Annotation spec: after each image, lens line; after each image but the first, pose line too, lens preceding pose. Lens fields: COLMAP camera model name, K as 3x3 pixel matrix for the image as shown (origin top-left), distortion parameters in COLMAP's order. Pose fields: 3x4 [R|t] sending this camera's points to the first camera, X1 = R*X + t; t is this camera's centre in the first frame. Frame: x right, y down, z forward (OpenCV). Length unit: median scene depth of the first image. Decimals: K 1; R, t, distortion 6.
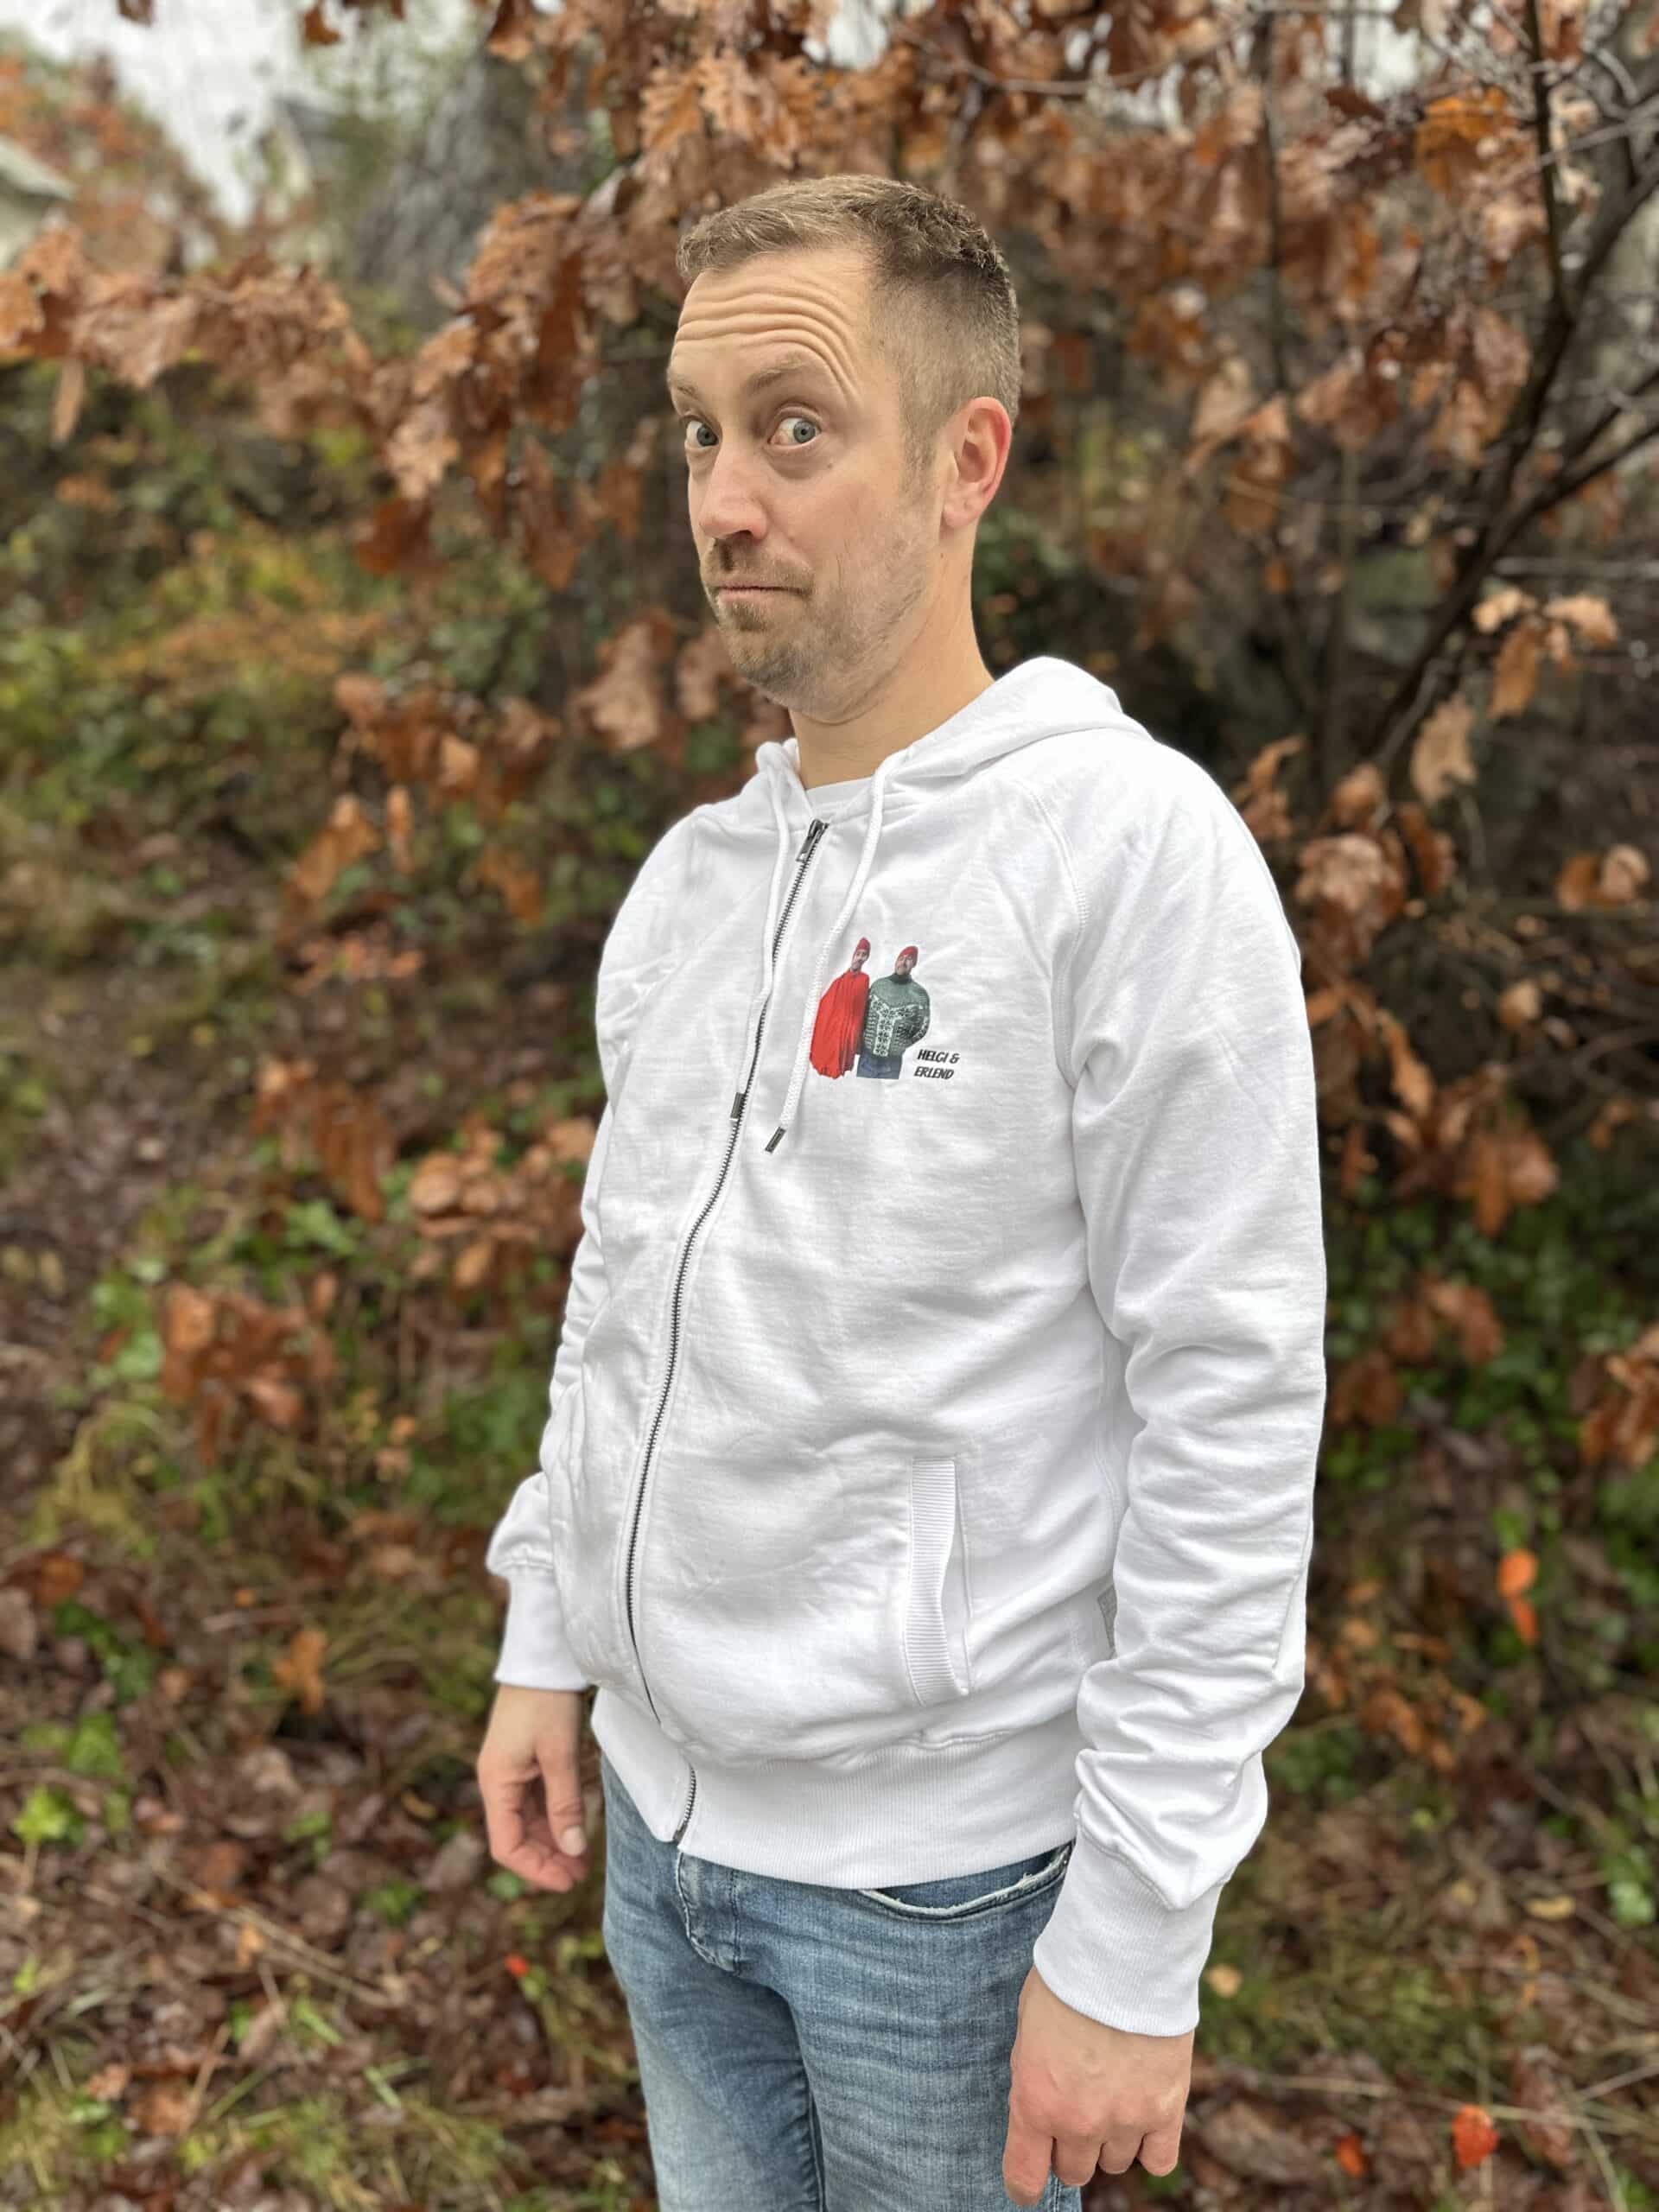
lens RADIAL K [[1564.5, 0, 815.4], [0, 1564.5, 1108.0], [0, 0, 1]] dist [-0.001304, -0.007904]
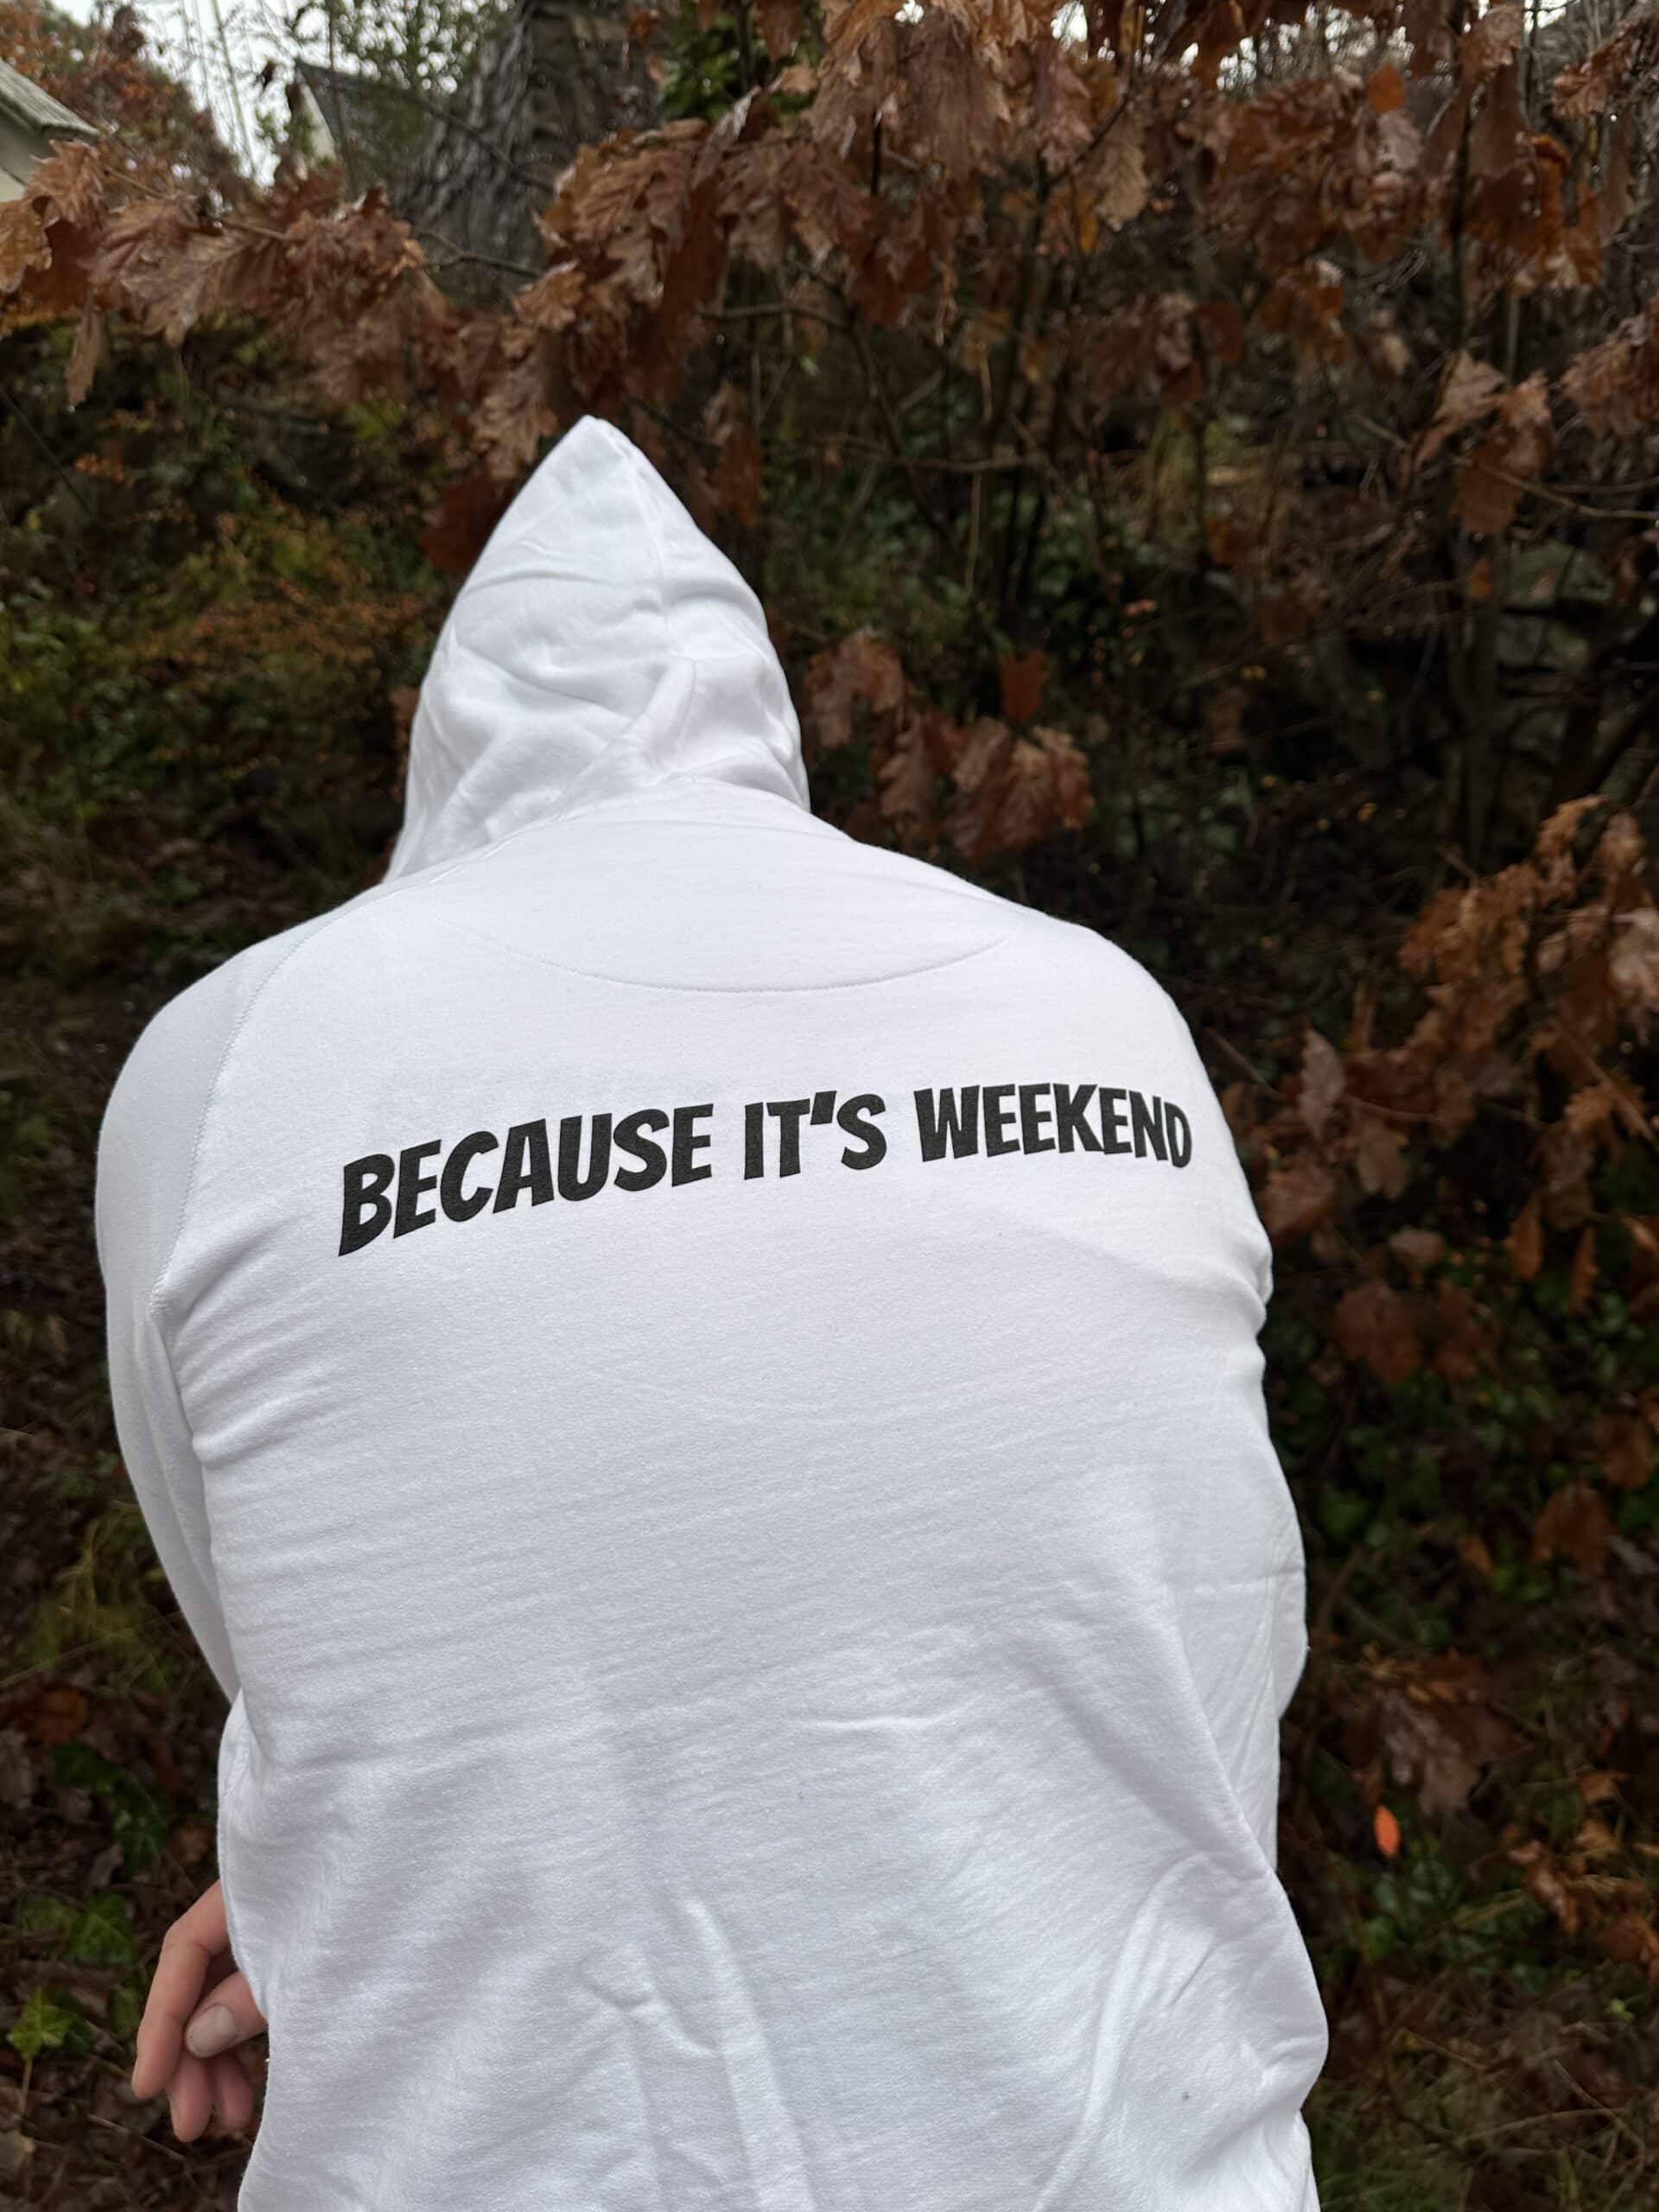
lens RADIAL K [[1581.1, 0, 829.5], [0, 1581.1, 1106.0], [0, 0, 1]] dist [-0.012483, -0.002309]
pose [[0.999927, 0.012083, -0.000617, -0.060840], [-0.012078, 0.999906, 0.006494, -0.052376], [0.000696, -0.006486, 0.999979, 0.128388]]
